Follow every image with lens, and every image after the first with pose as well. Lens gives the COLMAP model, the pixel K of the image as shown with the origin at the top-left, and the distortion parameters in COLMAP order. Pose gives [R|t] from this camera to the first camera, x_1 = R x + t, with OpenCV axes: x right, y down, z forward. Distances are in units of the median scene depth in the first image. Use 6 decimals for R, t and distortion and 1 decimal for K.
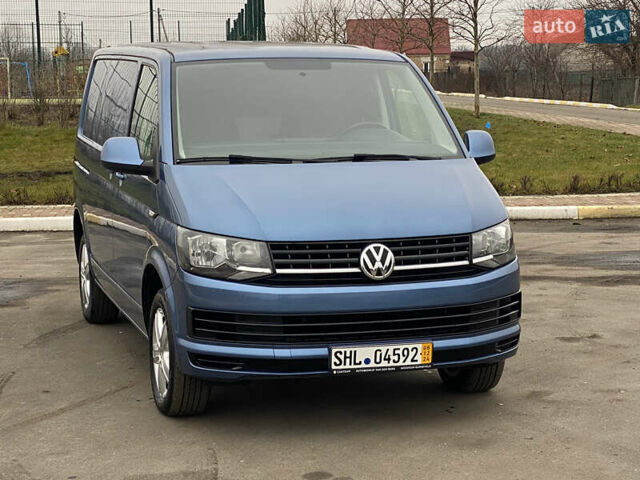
lens RADIAL K [[1426.8, 0, 320.0], [0, 1426.8, 240.0], [0, 0, 1]] dist [0.083471, 0.309898]
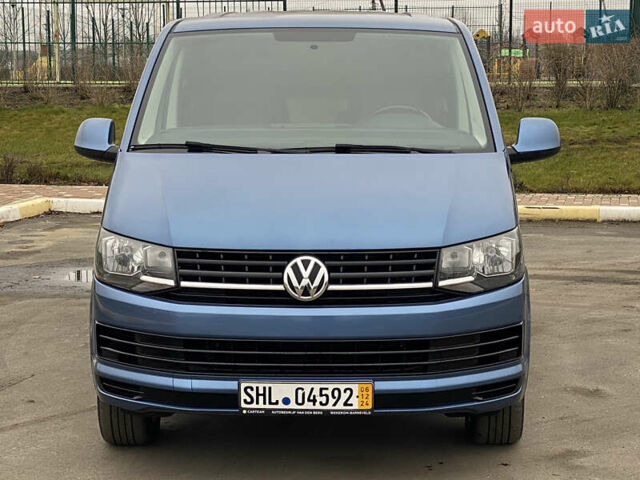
lens RADIAL K [[1426.8, 0, 320.0], [0, 1426.8, 240.0], [0, 0, 1]] dist [0.083471, 0.309898]
pose [[0.951287, 0.043904, -0.305165, 0.291622], [-0.040513, 0.999027, 0.017439, -0.020804], [0.305634, -0.004227, 0.952140, 0.235488]]
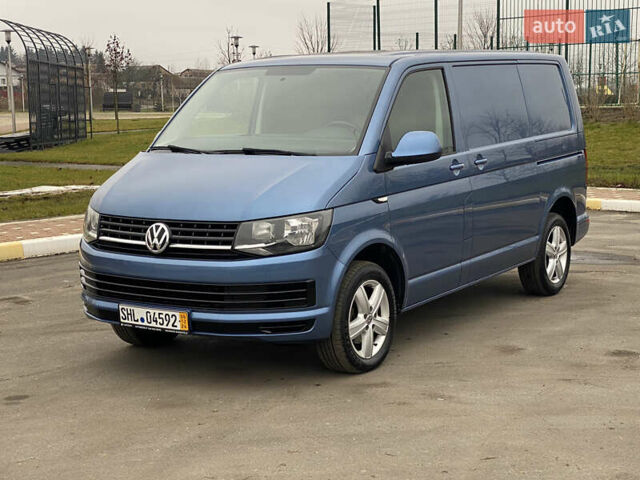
lens RADIAL K [[1117.2, 0, 343.4], [0, 1117.2, 240.7], [0, 0, 1]] dist [0.099397, 0.122175]
pose [[0.657916, 0.095314, -0.747035, 0.834077], [-0.075960, 0.995298, 0.060091, -0.050145], [0.749251, 0.017210, 0.662063, 0.498968]]
